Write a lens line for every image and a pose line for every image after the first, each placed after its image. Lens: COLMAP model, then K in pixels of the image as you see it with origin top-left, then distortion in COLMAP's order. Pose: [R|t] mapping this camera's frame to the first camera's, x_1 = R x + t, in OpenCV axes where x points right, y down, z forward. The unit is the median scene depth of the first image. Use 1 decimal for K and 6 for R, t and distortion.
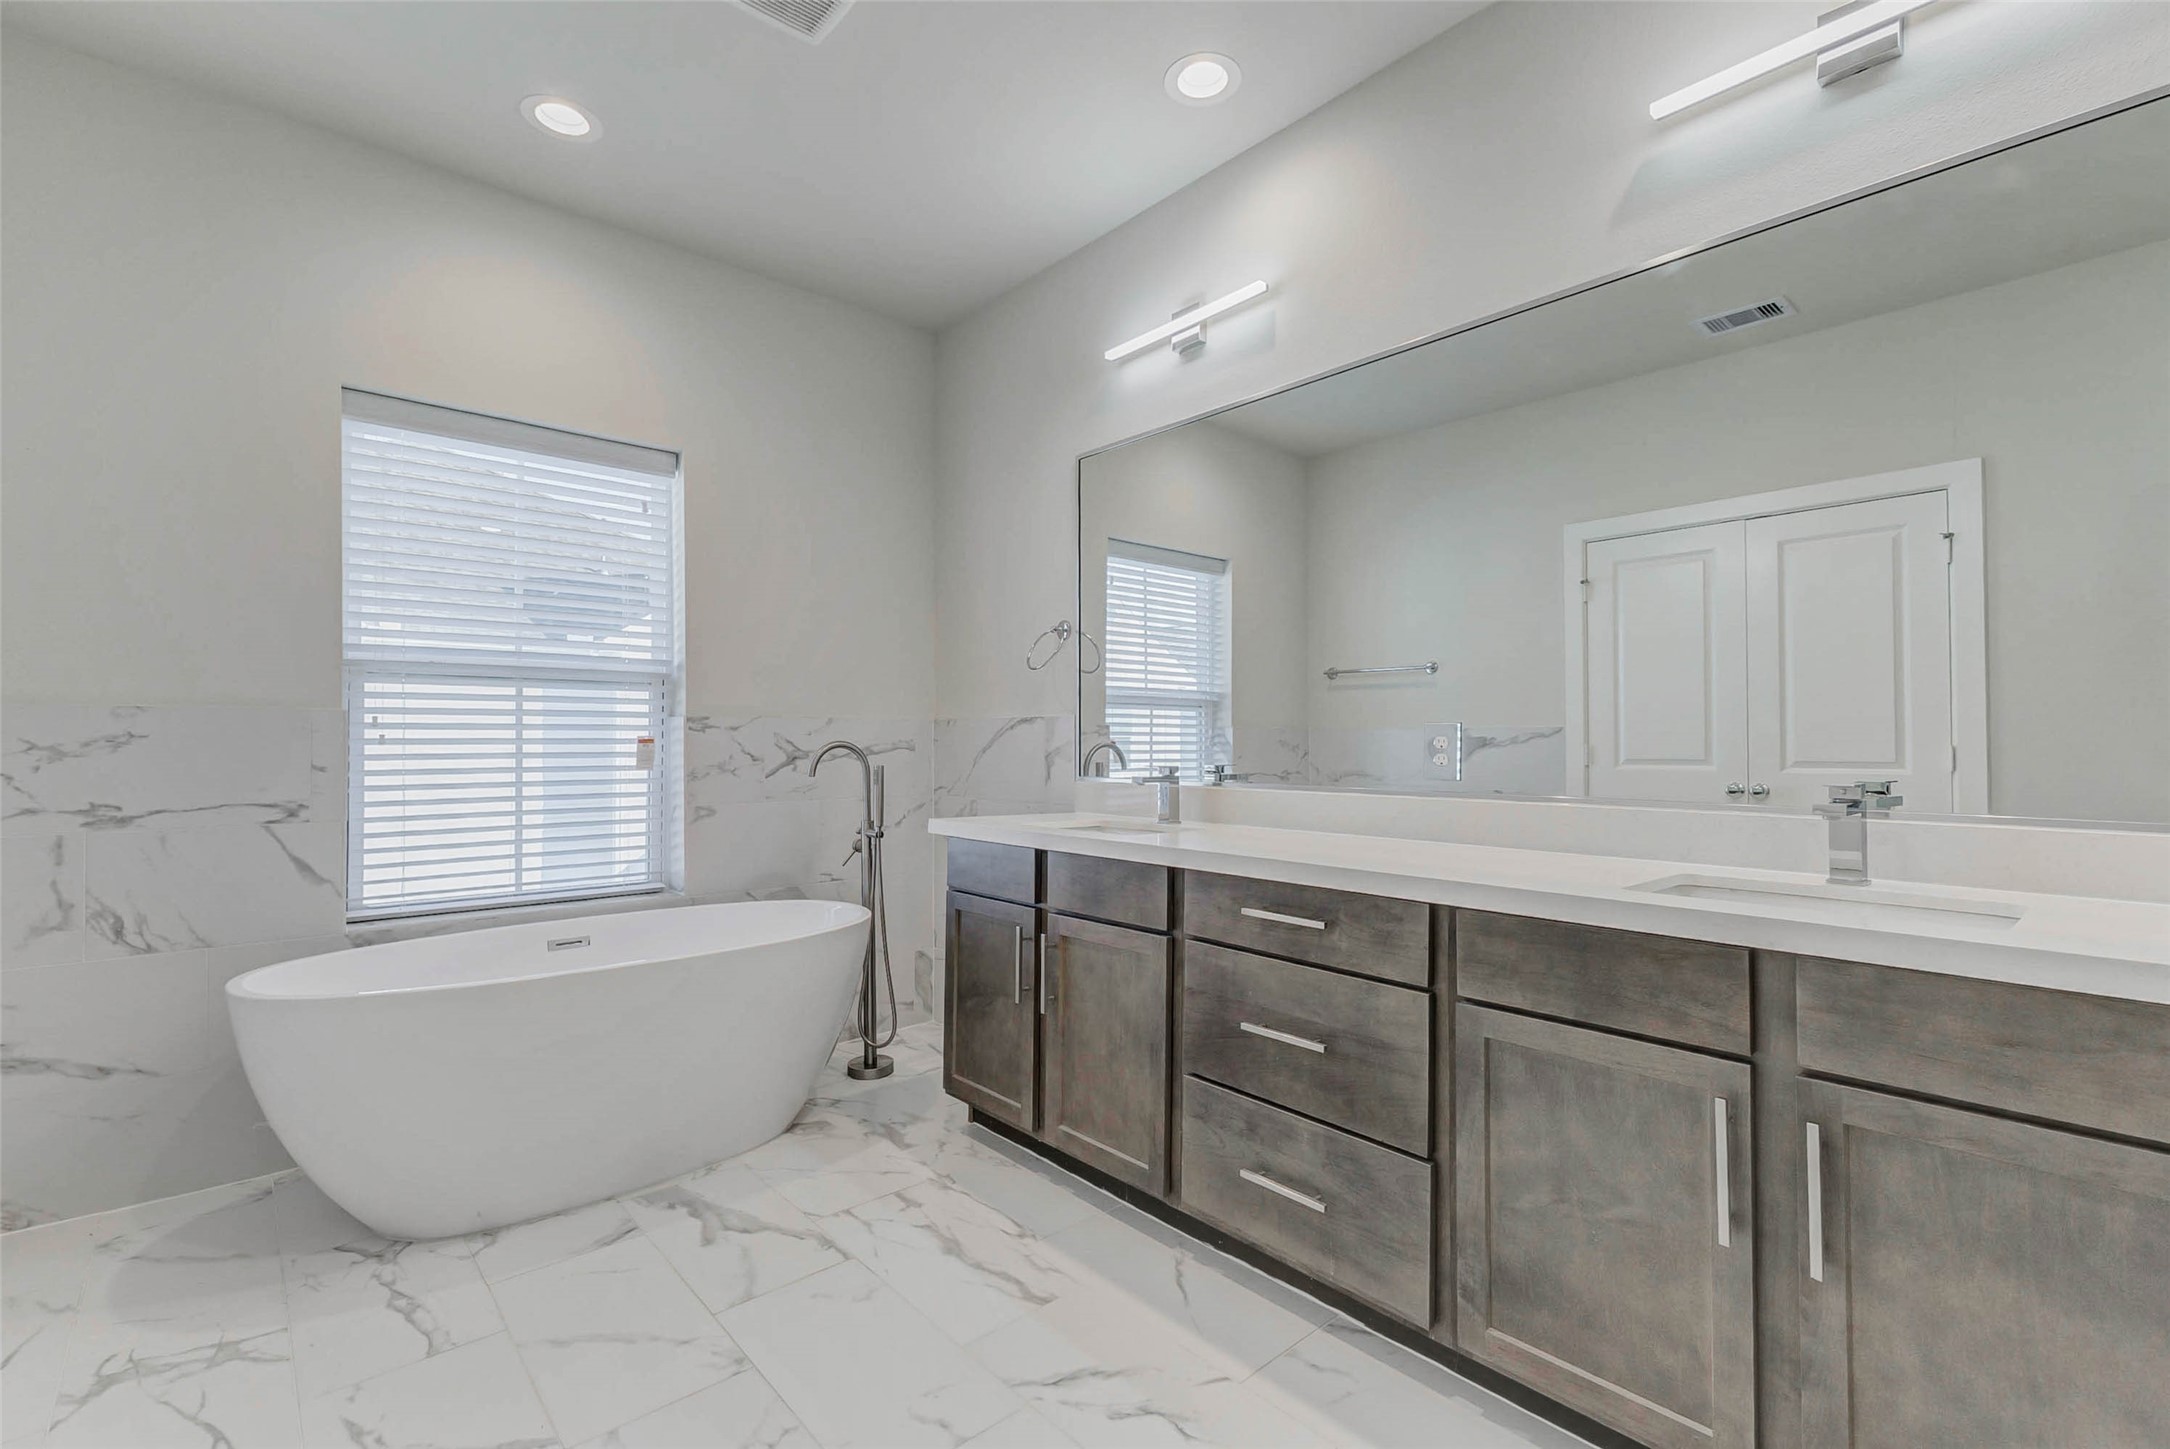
lens RADIAL K [[955.4, 0, 1094.3], [0, 955.4, 728.8], [0, 0, 1]] dist [0.001064, 0.000066]
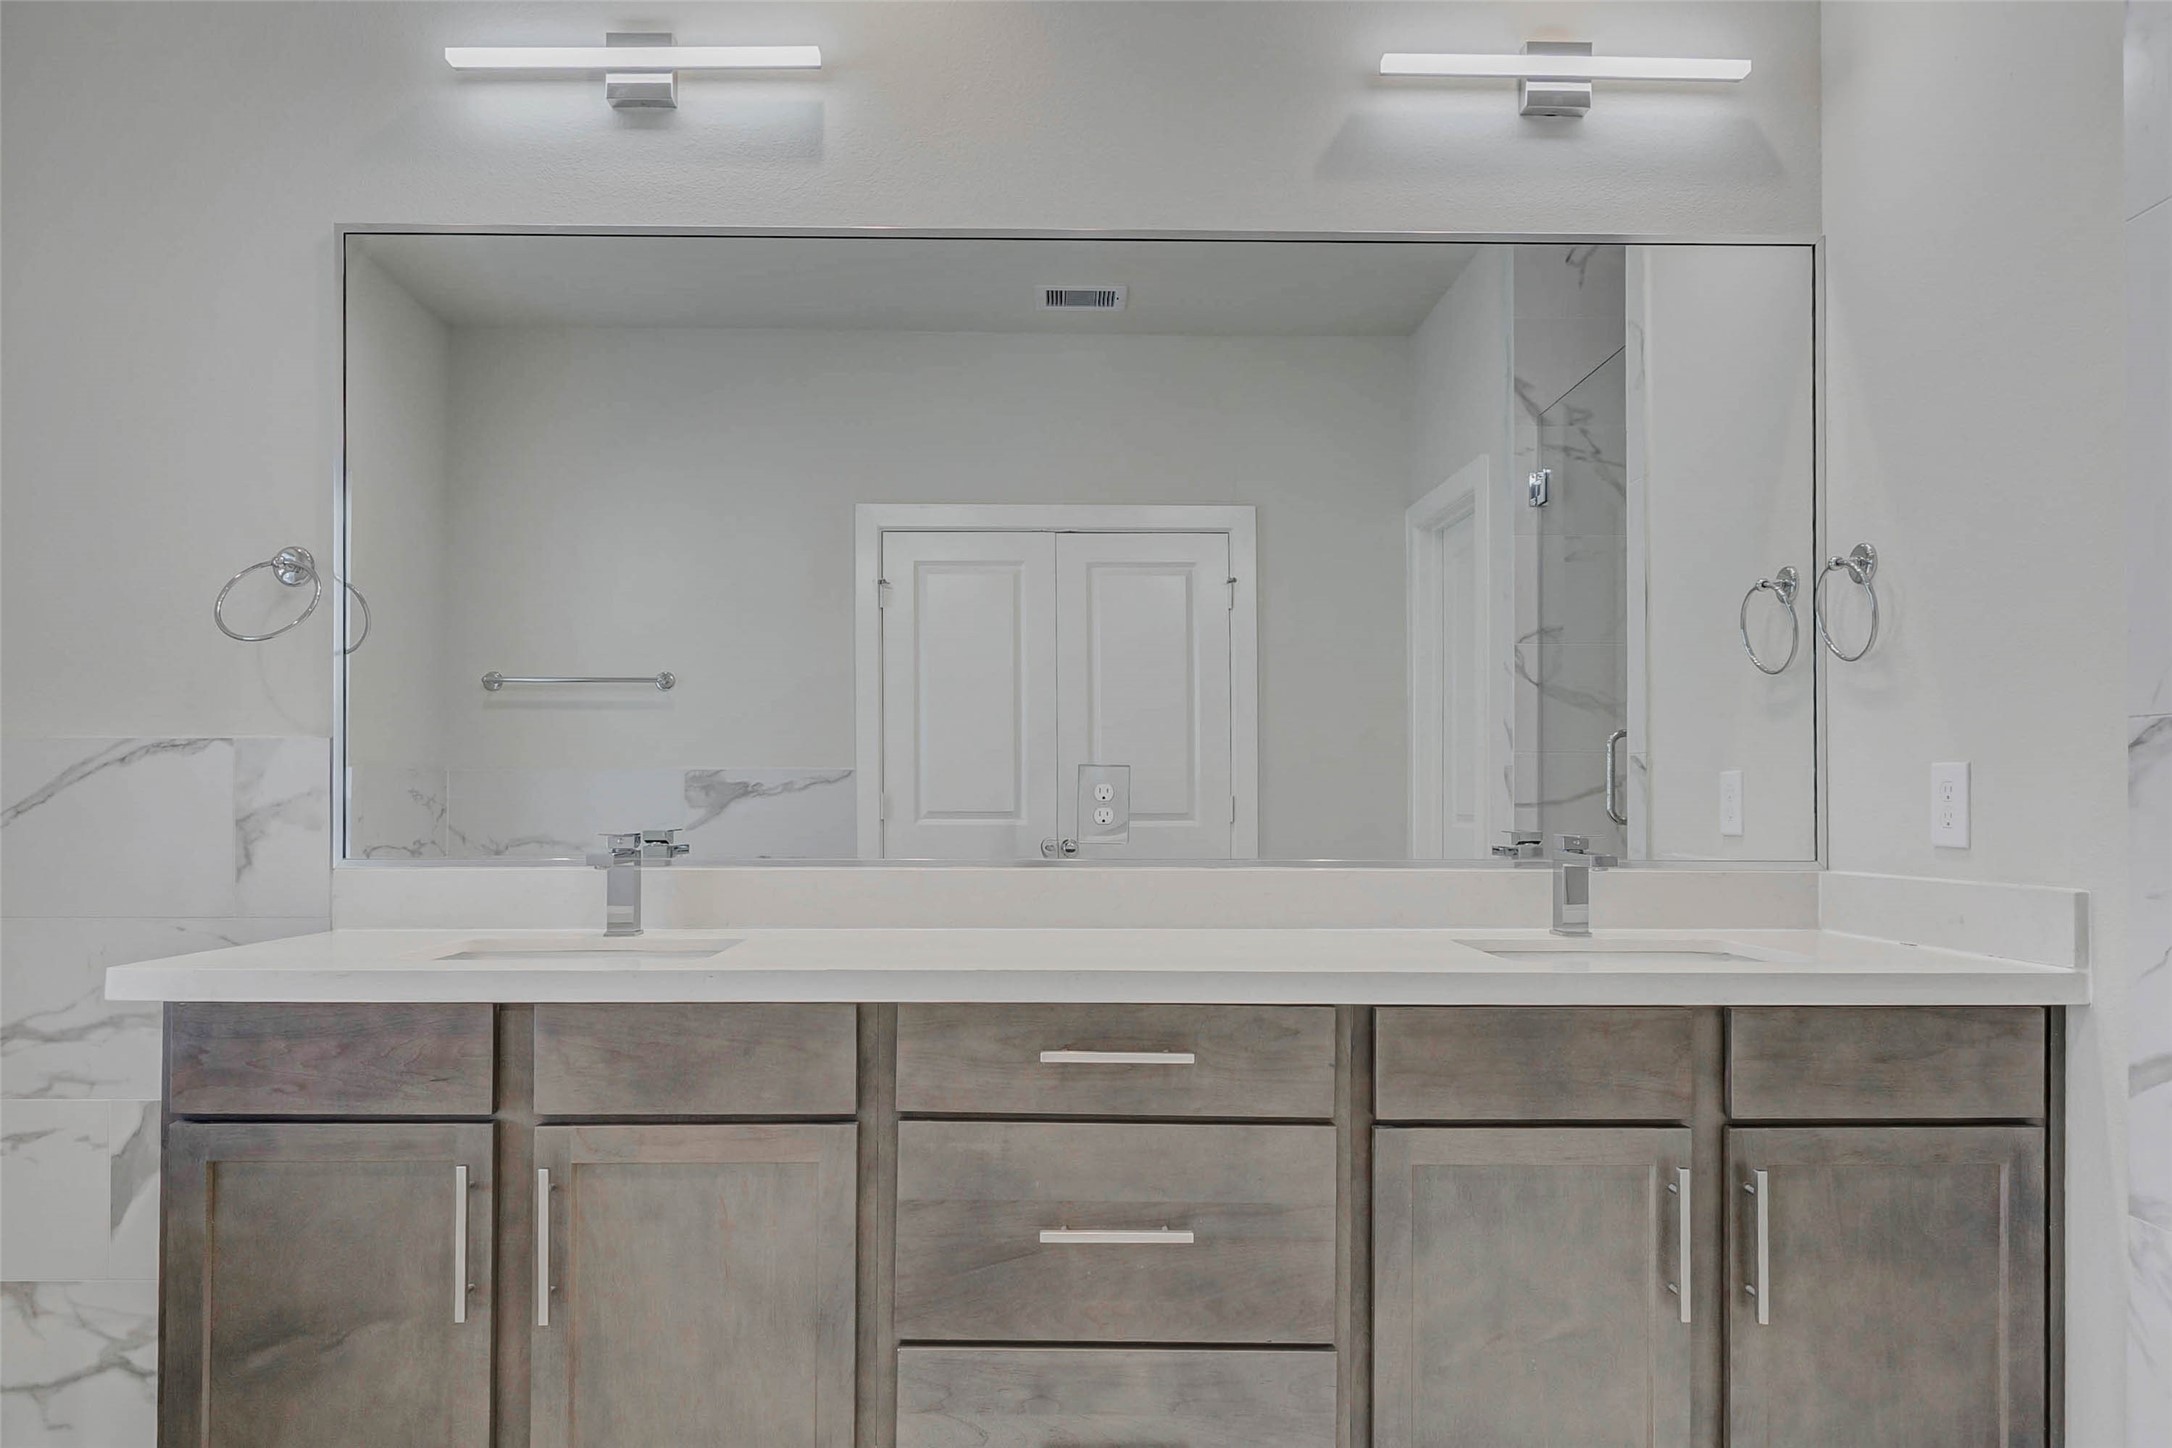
lens RADIAL K [[1327.8, 0, 1038.9], [0, 1327.8, 772.5], [0, 0, 1]] dist [0.001723, -0.001552]
pose [[0.657953, 0.008782, 0.753007, -0.382671], [-0.010545, 0.999941, -0.002449, 0.001613], [-0.752985, -0.006329, 0.658007, 0.310117]]
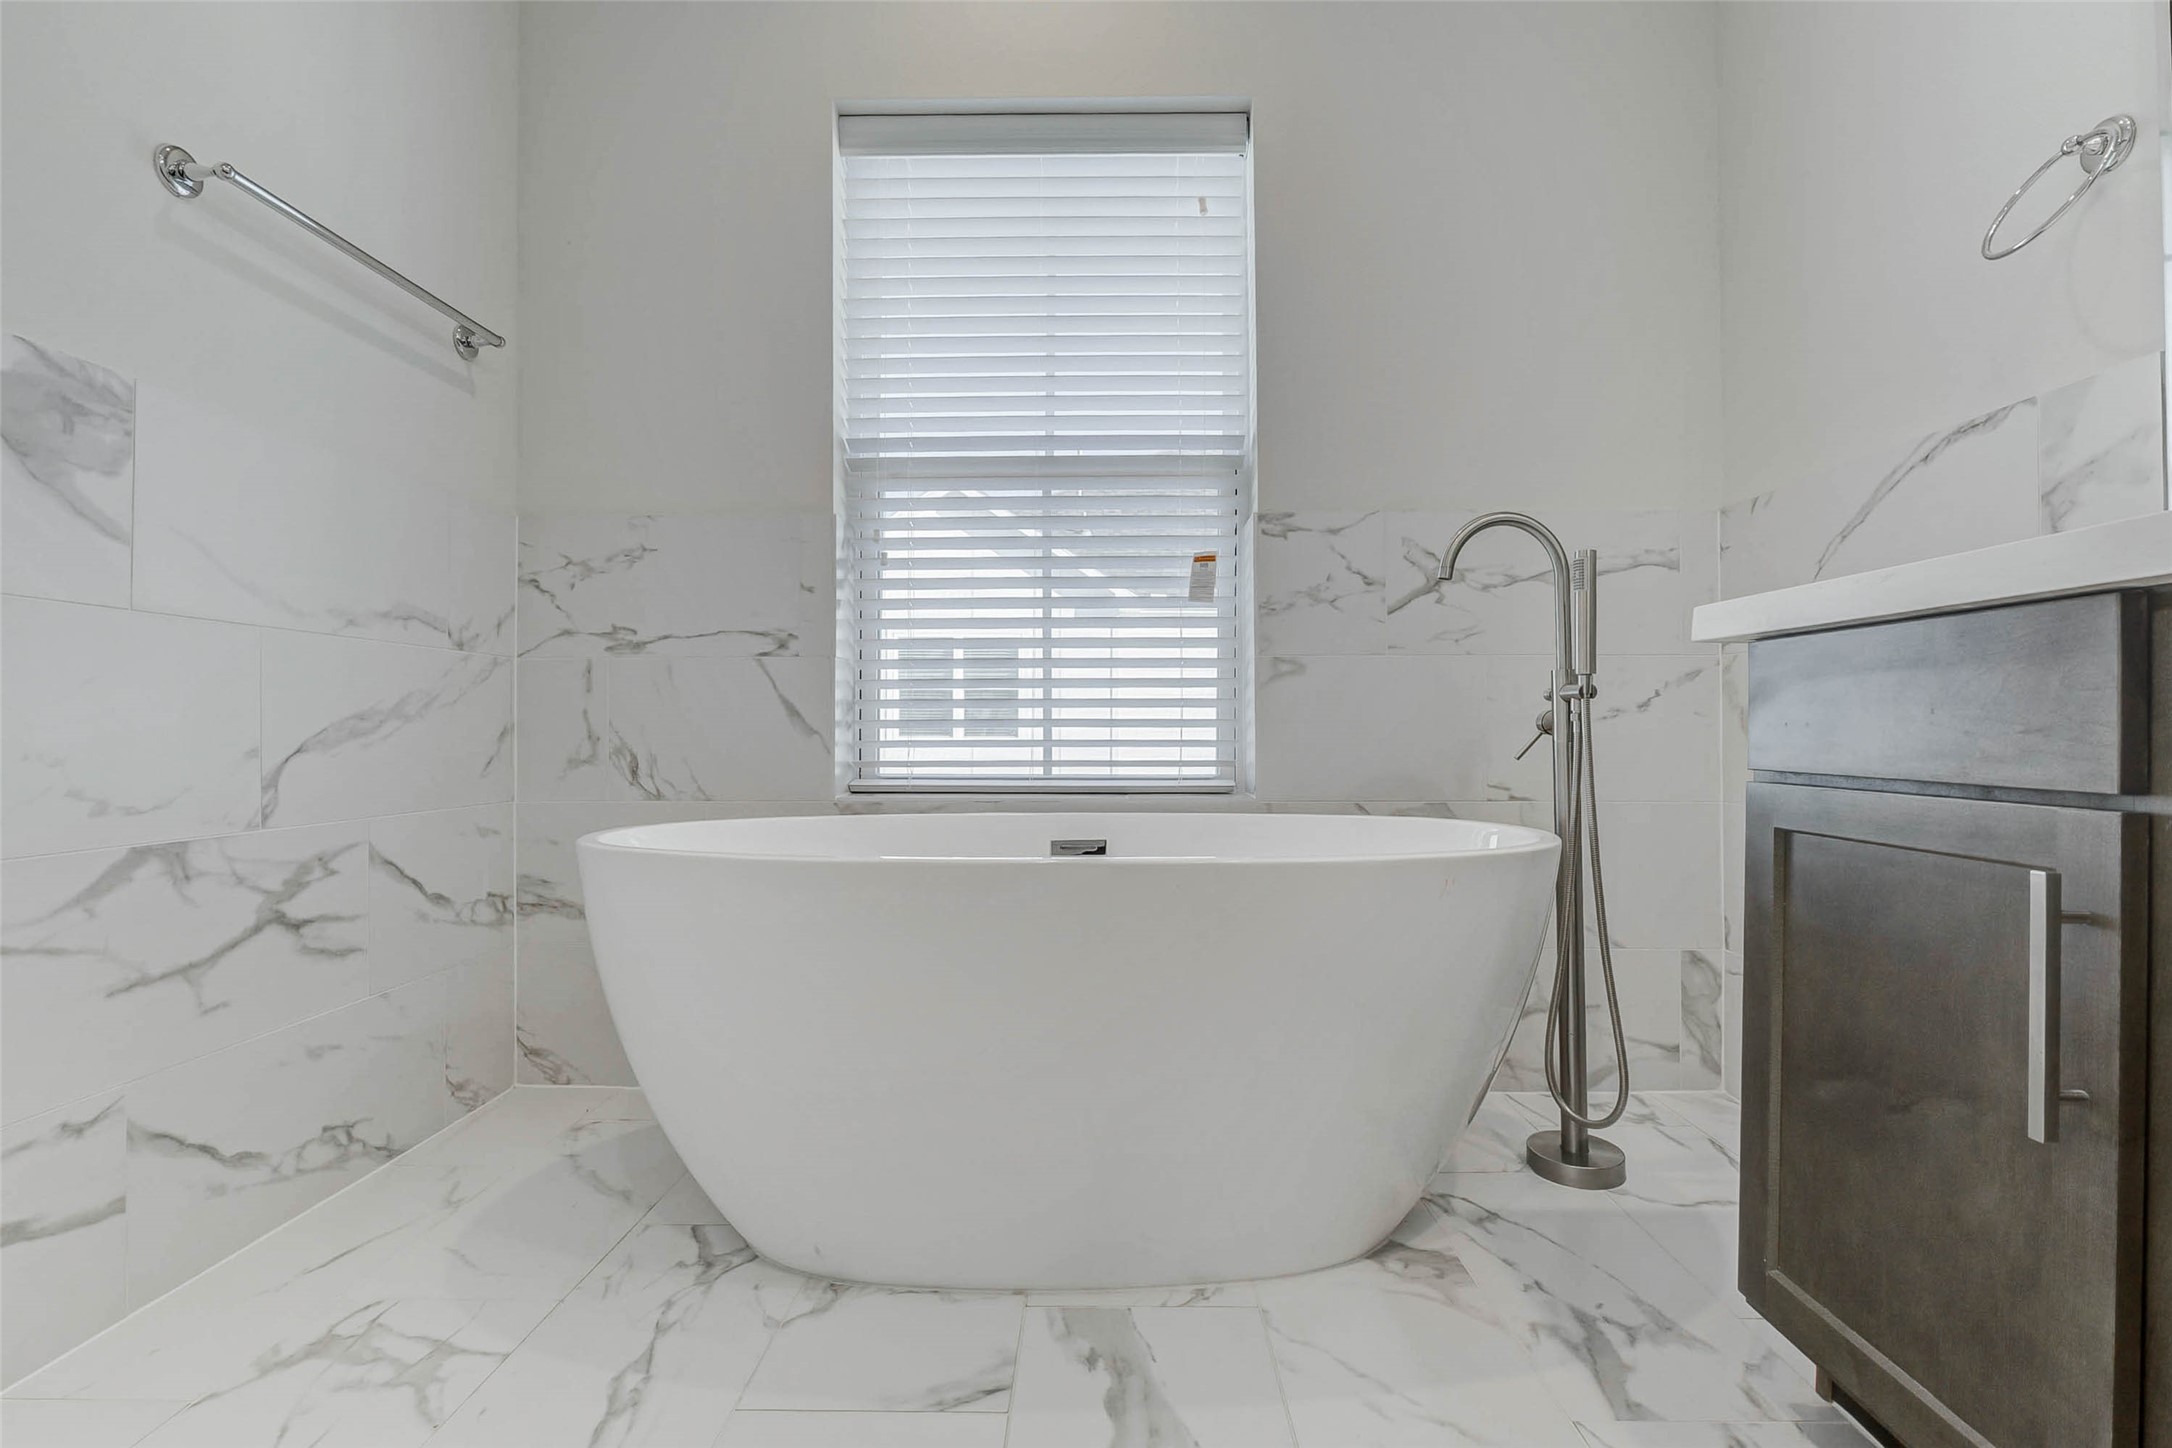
lens RADIAL K [[995.6, 0, 1095.6], [0, 995.6, 713.8], [0, 0, 1]] dist [-0.003532, -0.000751]
pose [[0.737809, -0.006406, -0.674979, -0.083037], [0.006982, 0.999974, -0.001858, 0.151100], [0.674973, -0.003342, 0.737835, 0.565754]]
